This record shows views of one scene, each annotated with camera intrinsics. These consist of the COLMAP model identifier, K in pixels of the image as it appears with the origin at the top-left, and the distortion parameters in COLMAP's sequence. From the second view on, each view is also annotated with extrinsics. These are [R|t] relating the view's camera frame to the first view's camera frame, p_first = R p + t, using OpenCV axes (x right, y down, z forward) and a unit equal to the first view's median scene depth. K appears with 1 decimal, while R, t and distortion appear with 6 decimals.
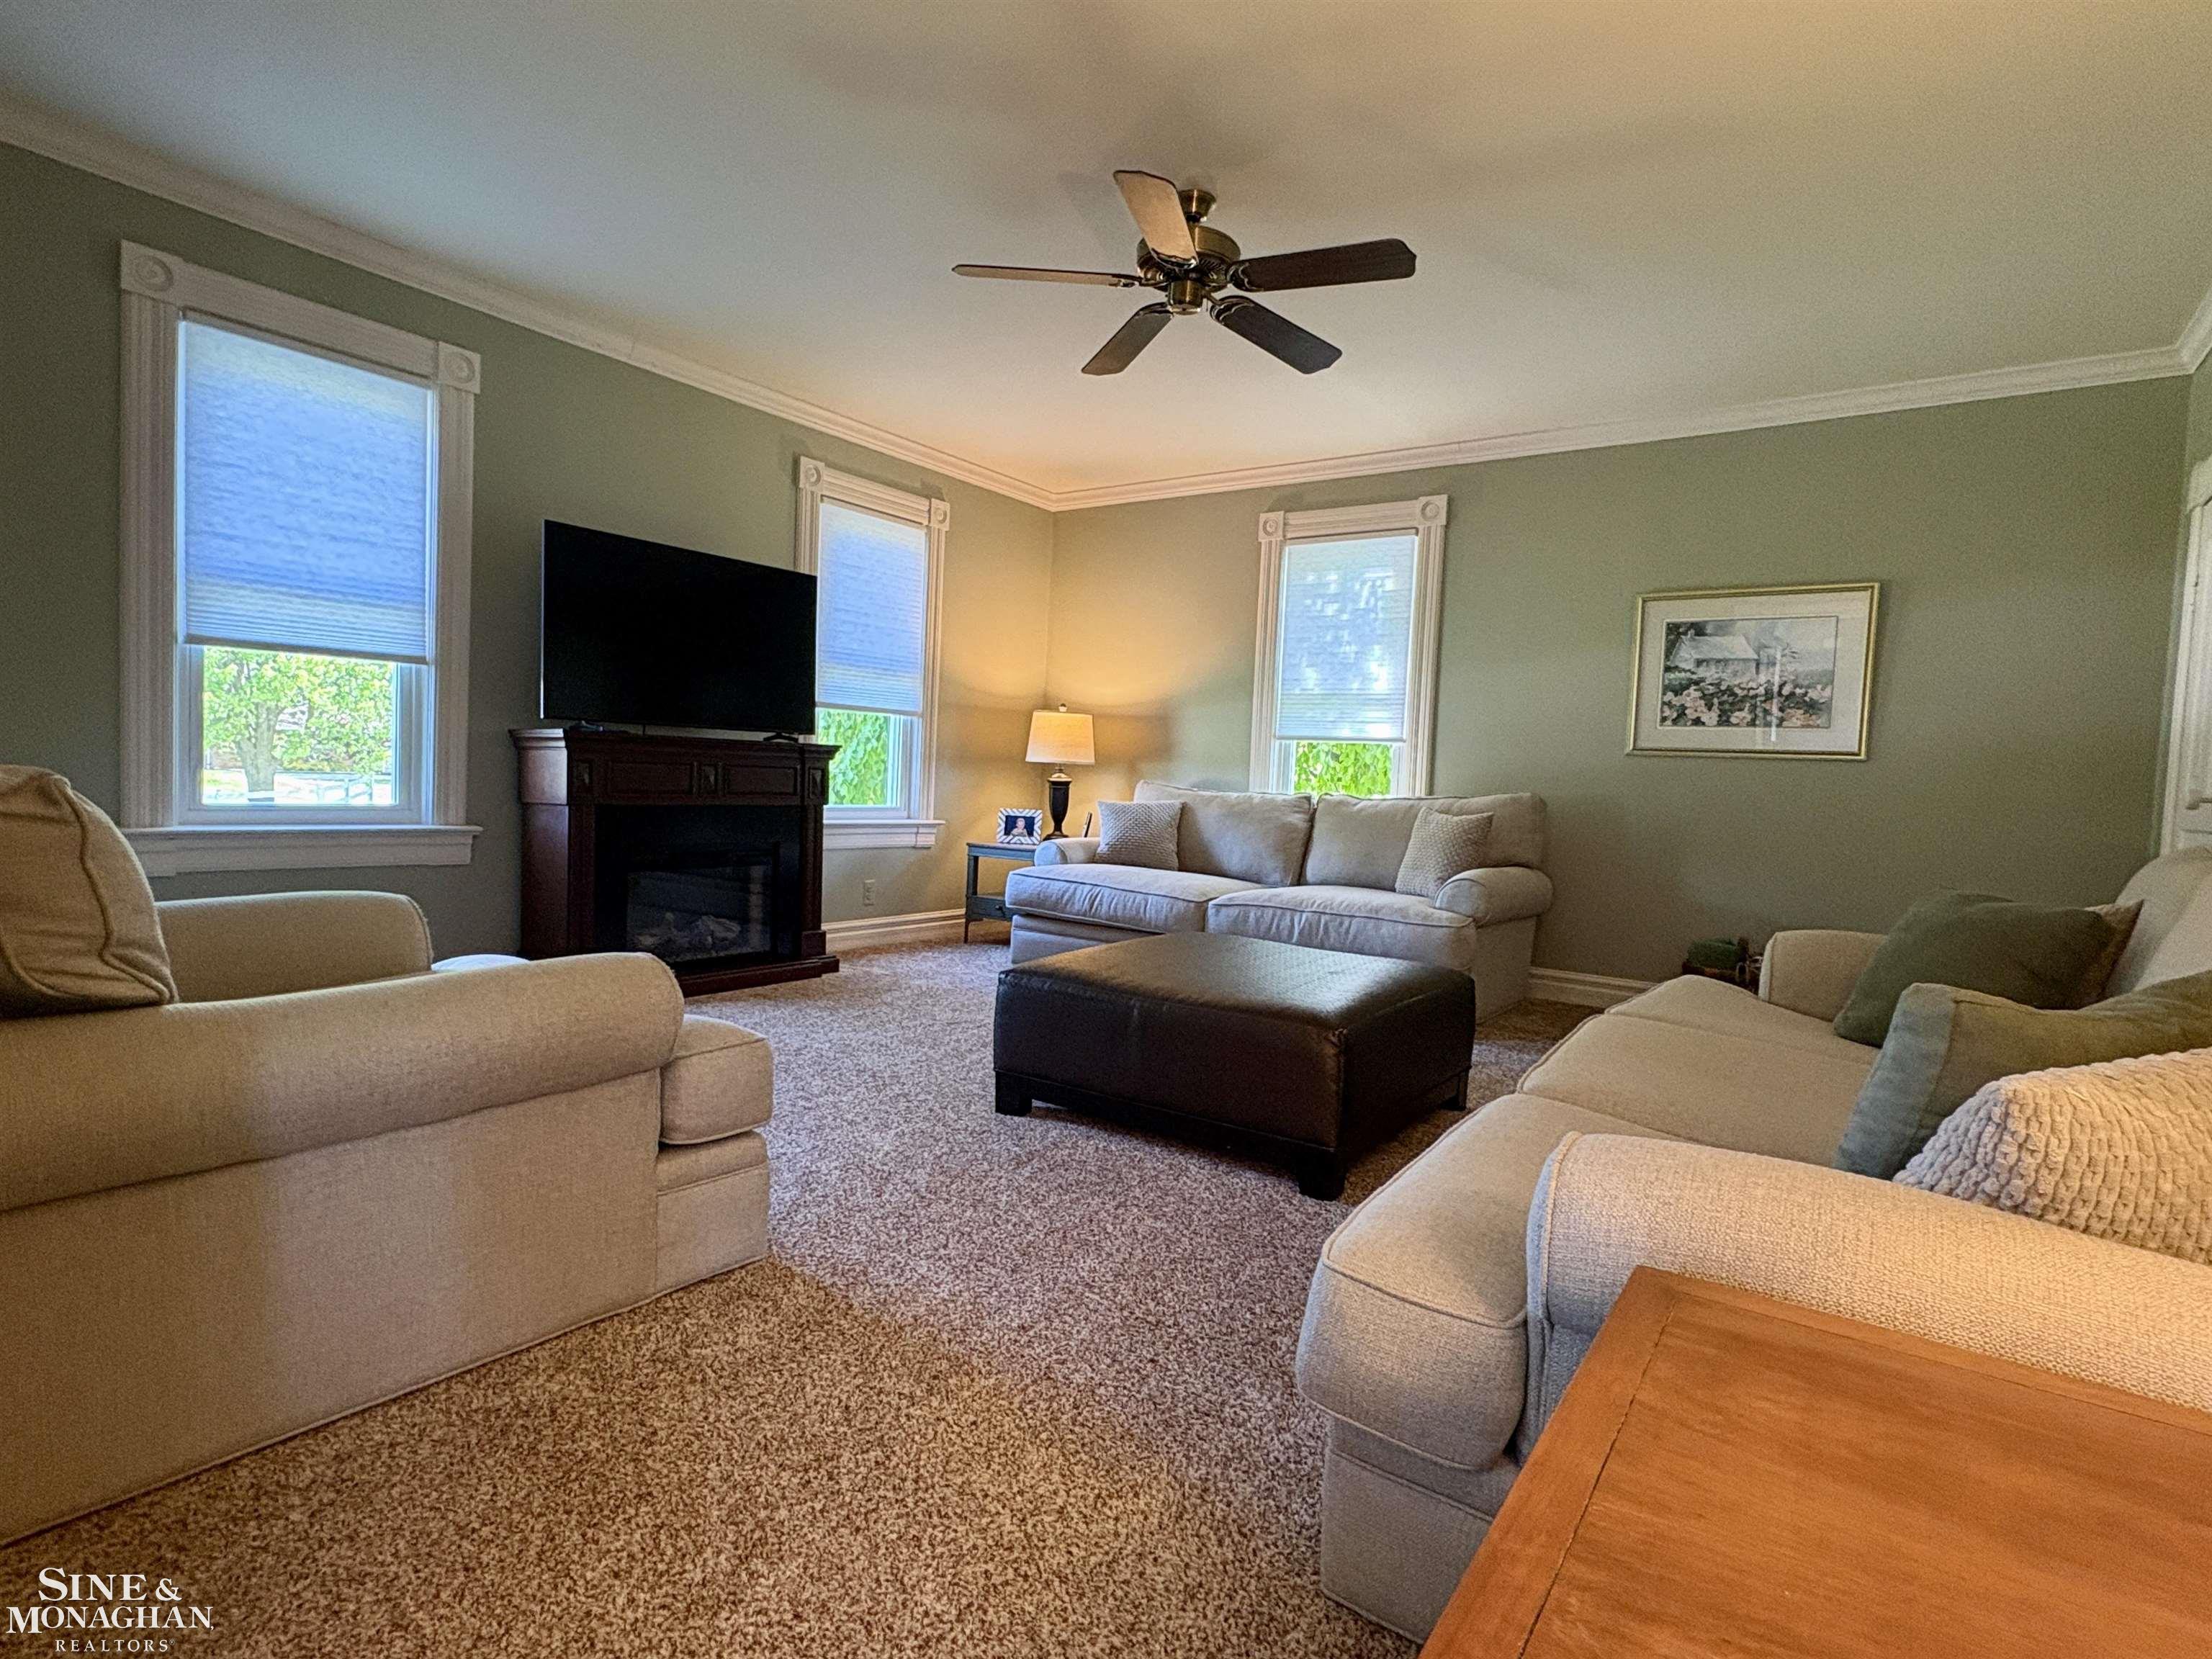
lens RADIAL K [[1151.6, 0, 1111.2], [0, 1151.6, 834.3], [0, 0, 1]] dist [0.006248, 0.000995]
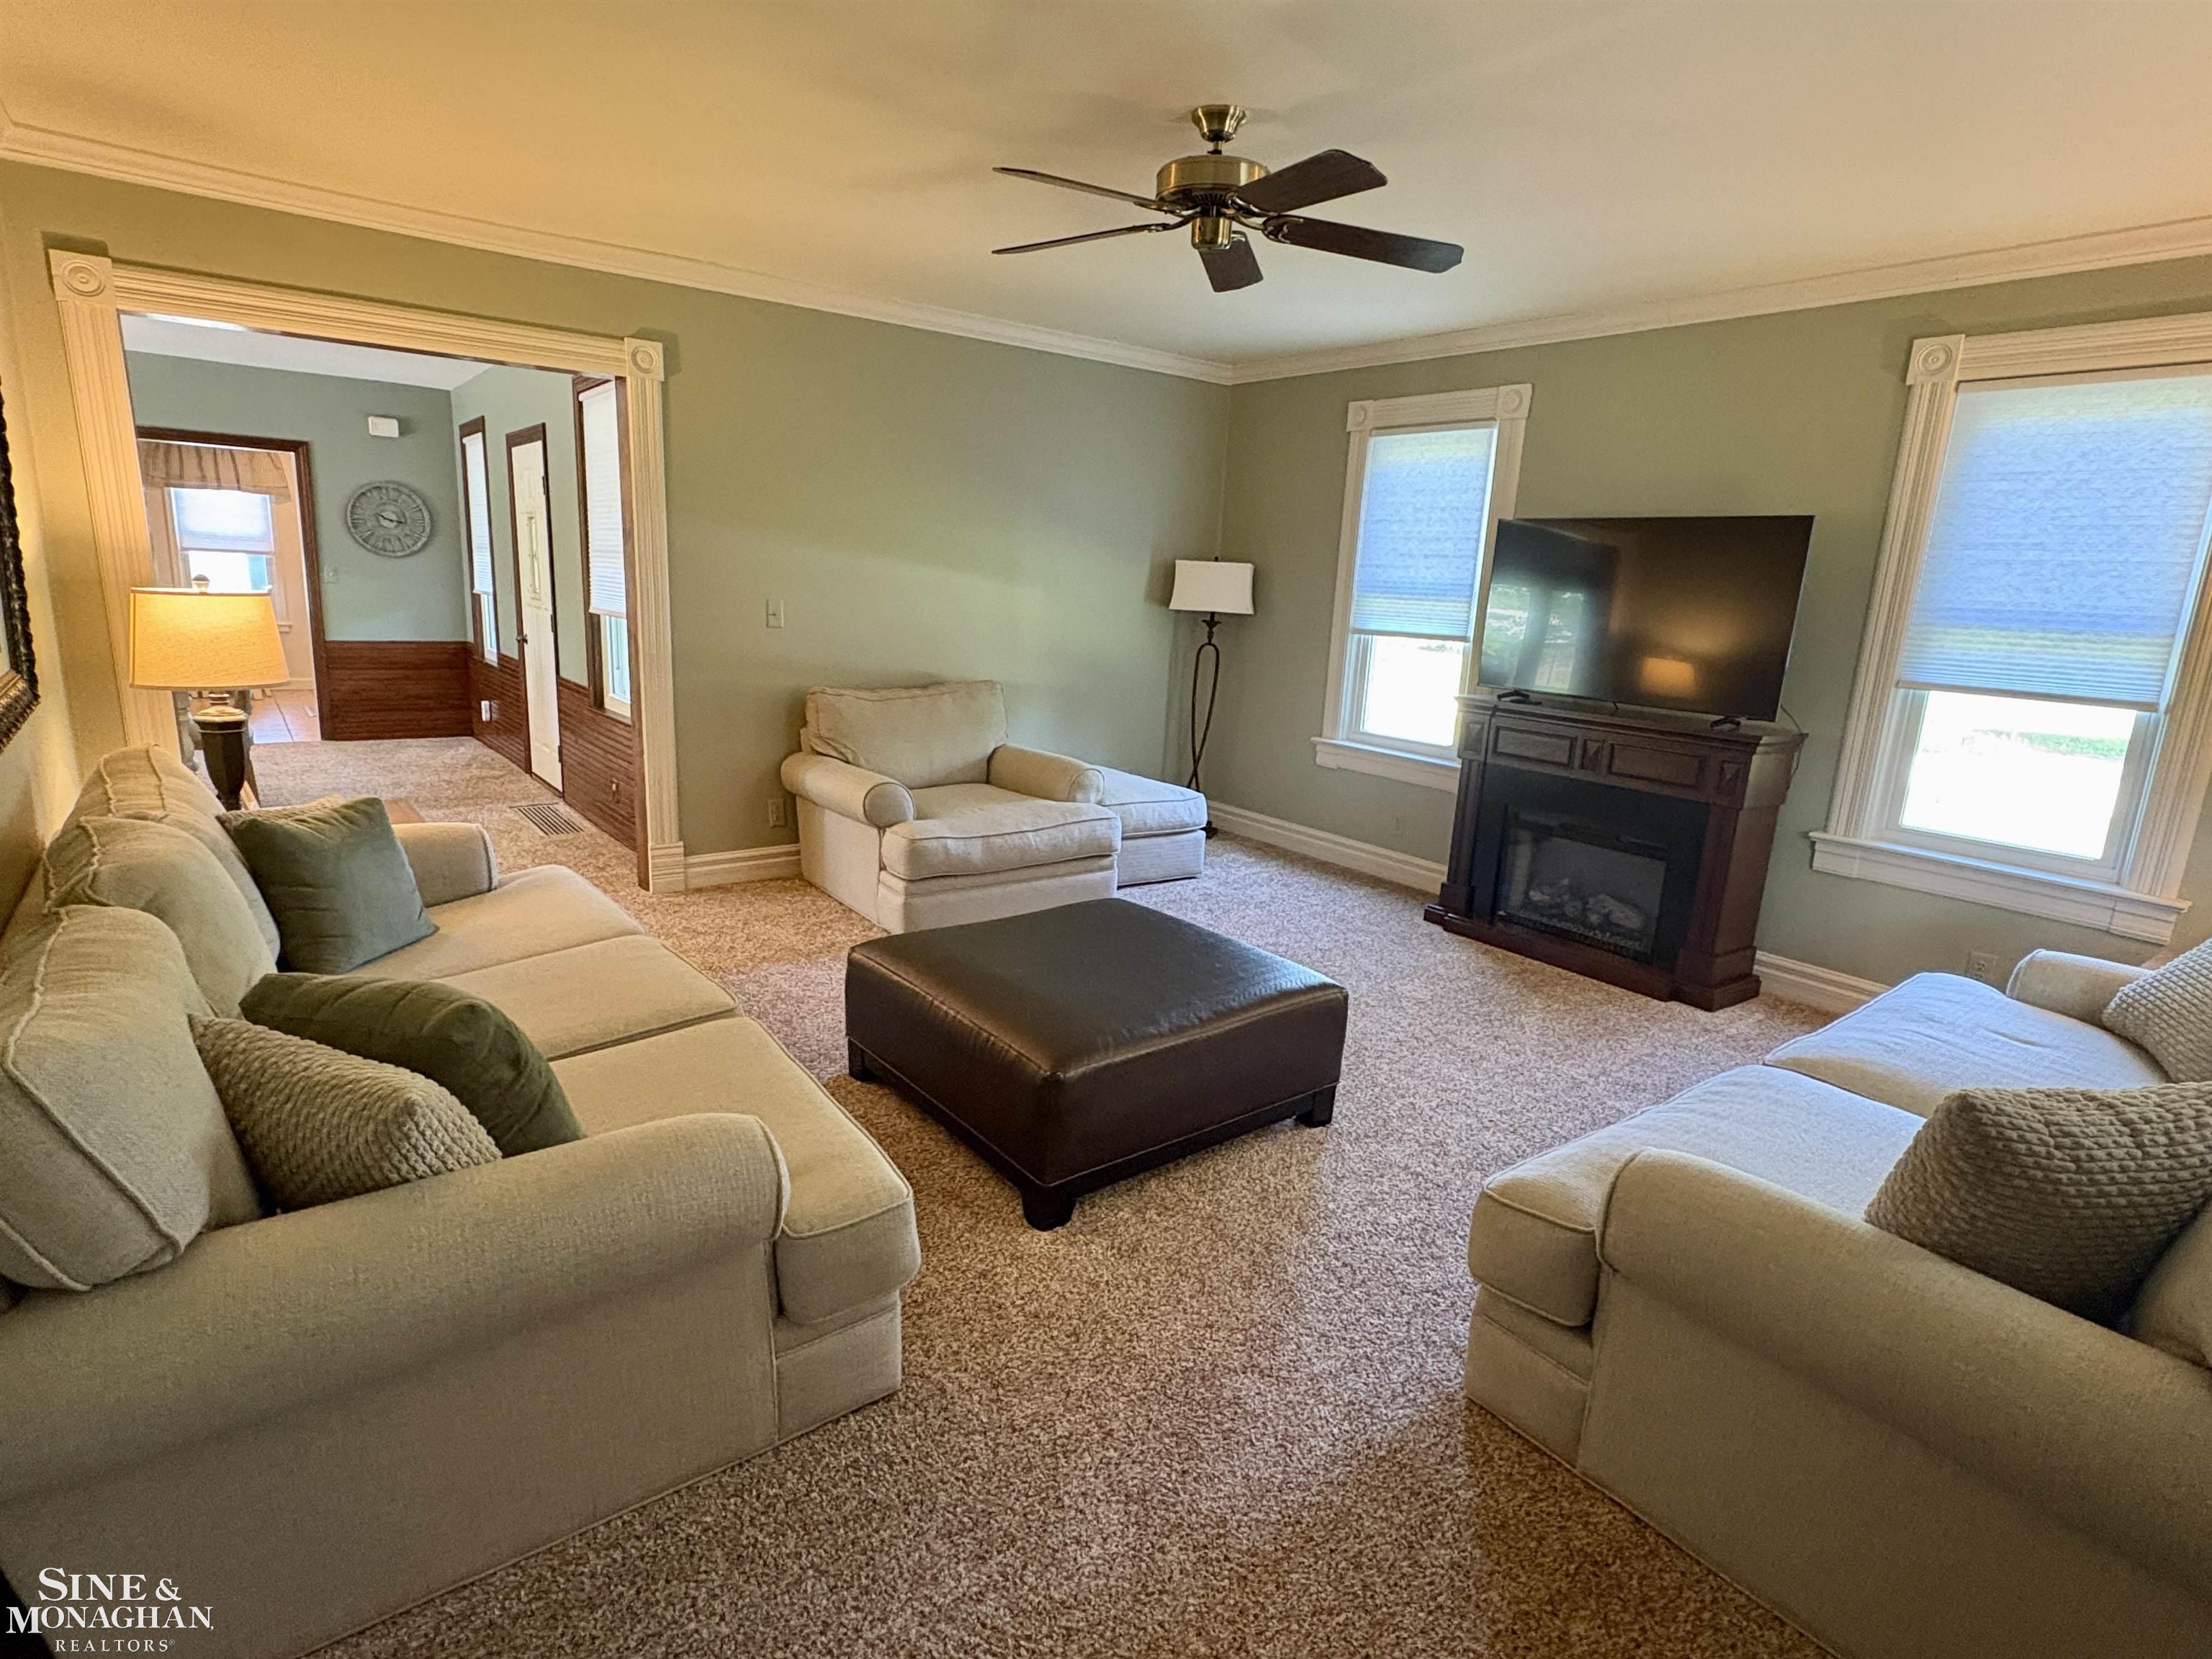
lens RADIAL K [[1151.6, 0, 1105.3], [0, 1151.6, 829.7], [0, 0, 1]] dist [0.006248, 0.000995]
pose [[-0.299068, 0.154096, -0.941707, 0.549151], [-0.108610, 0.974965, 0.194031, -0.102500], [0.948031, 0.160308, -0.274845, 0.687951]]
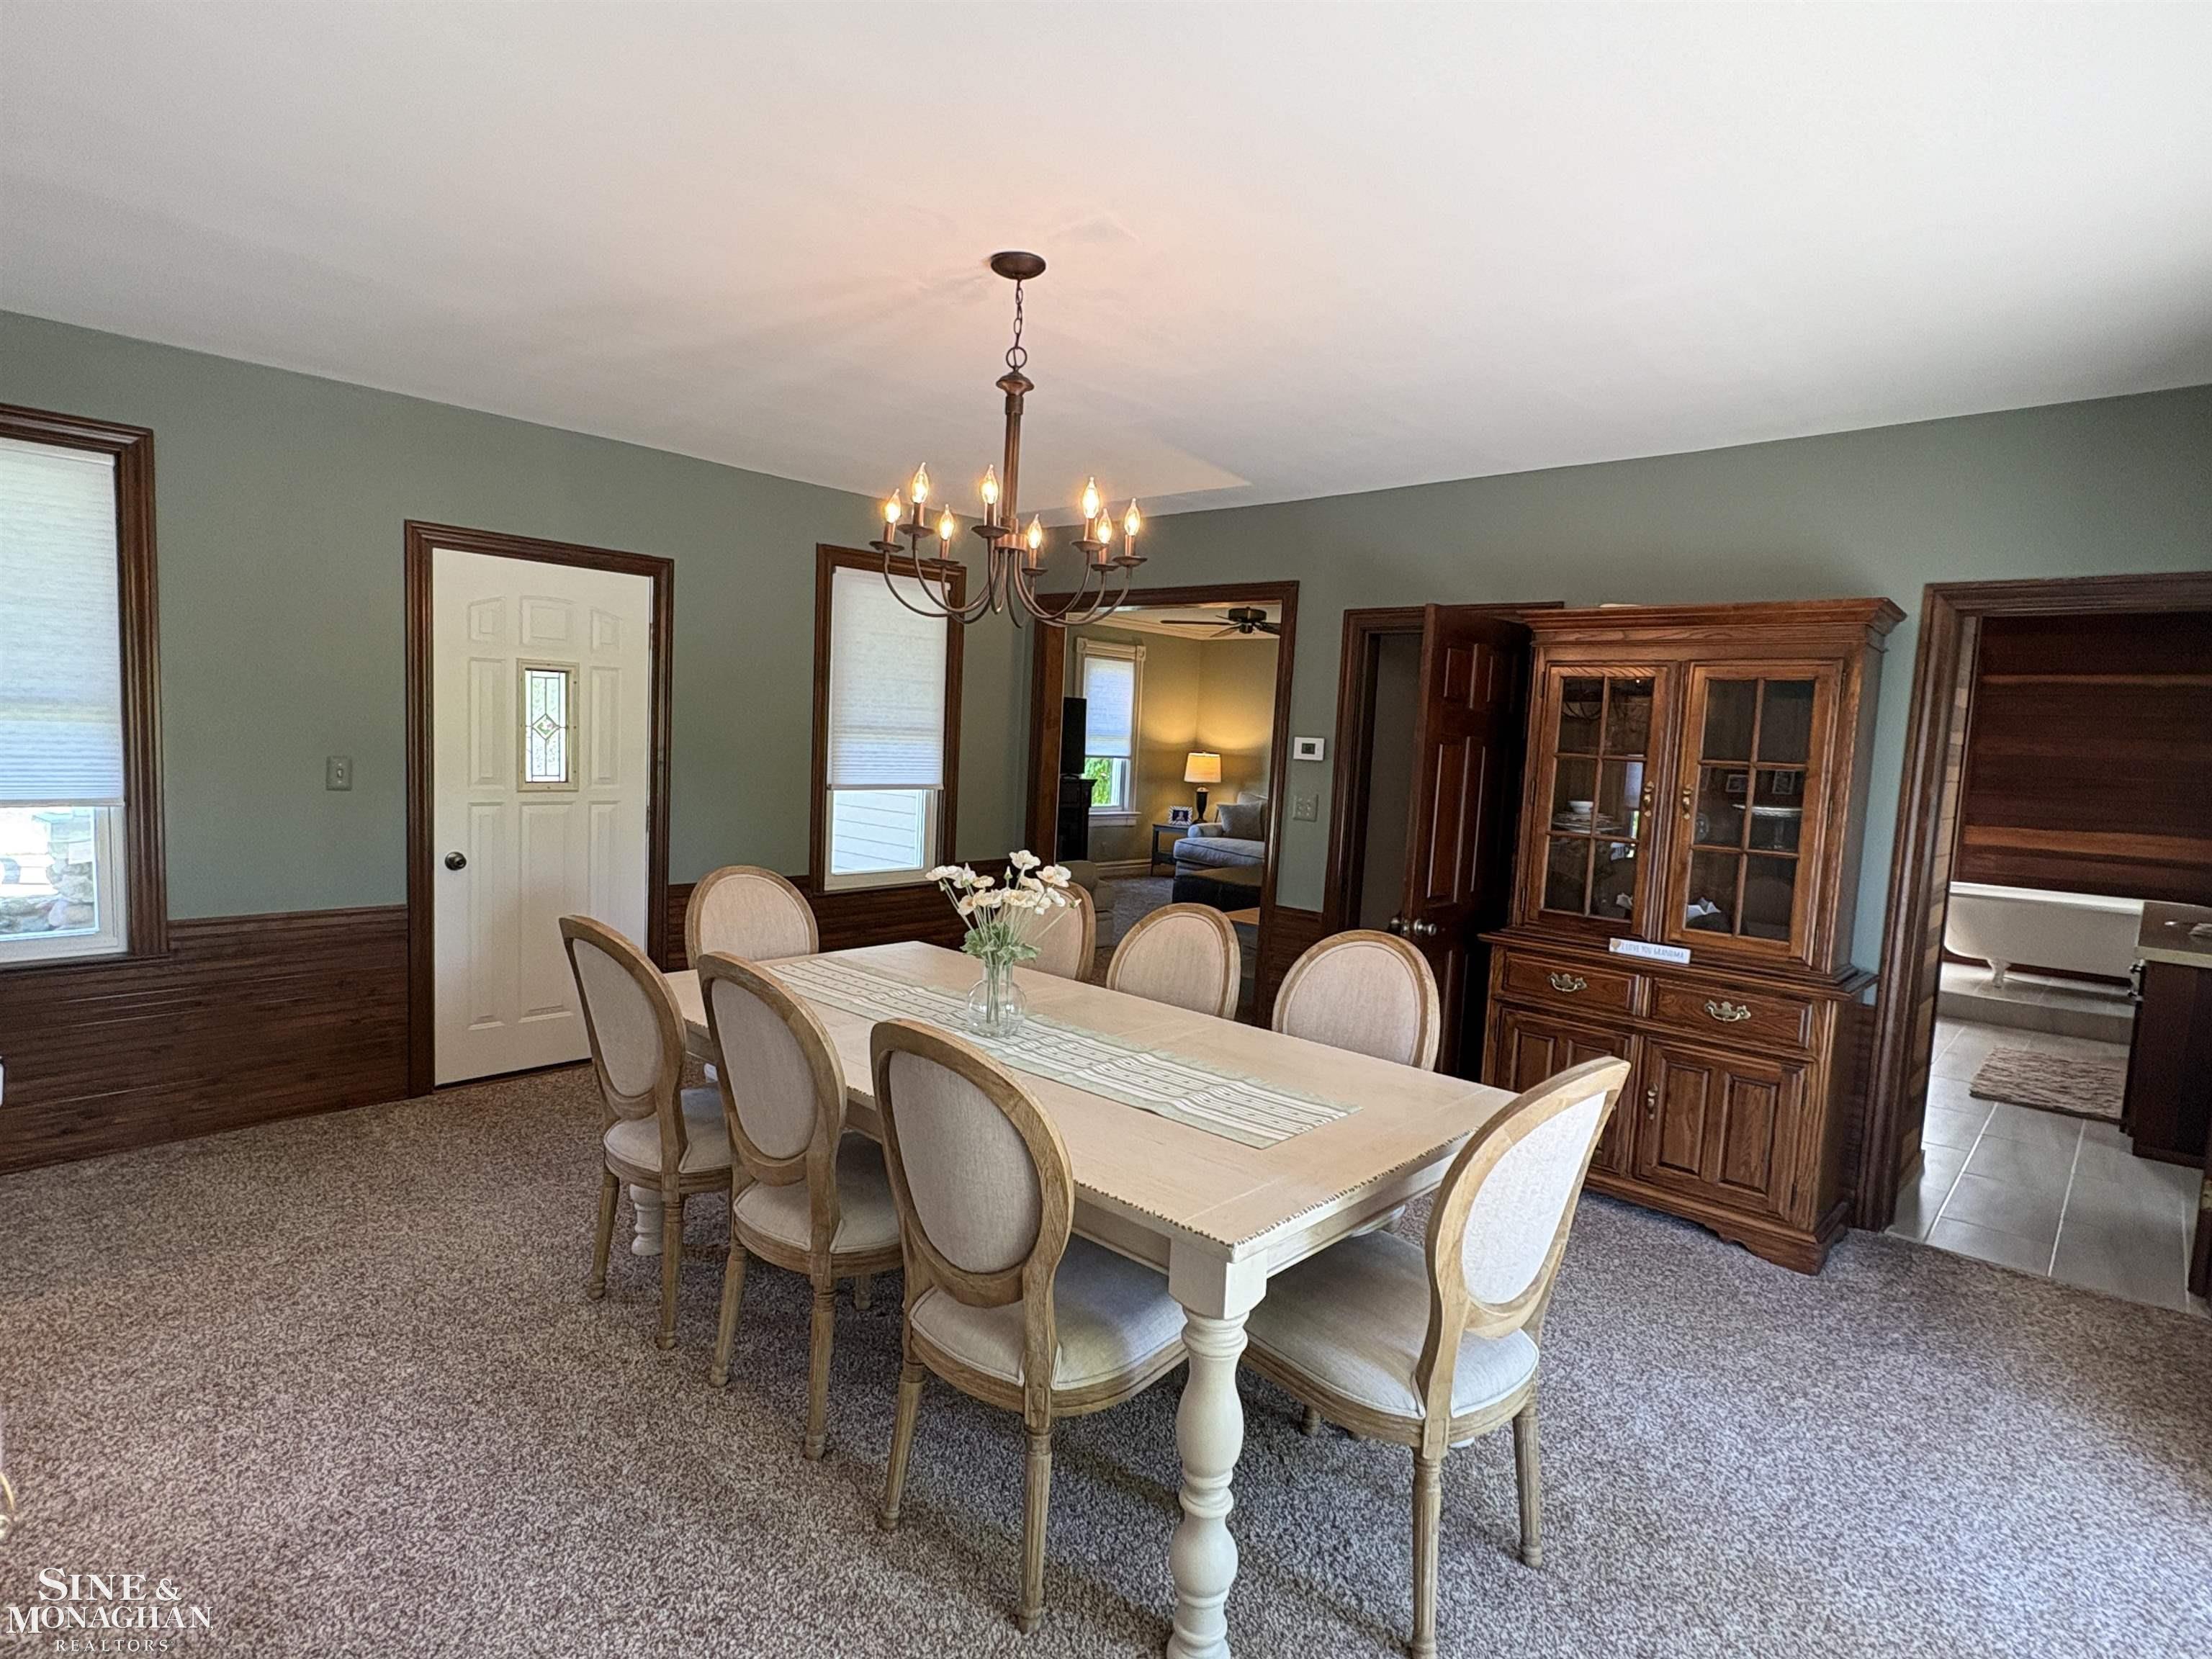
lens RADIAL K [[1151.6, 0, 1105.6], [0, 1151.6, 829.4], [0, 0, 1]] dist [0.006248, 0.000995]
pose [[0.989187, 0.017202, -0.145645, 0.077994], [-0.012651, 0.999404, 0.032112, -0.045763], [0.146110, -0.029922, 0.988816, -0.930272]]
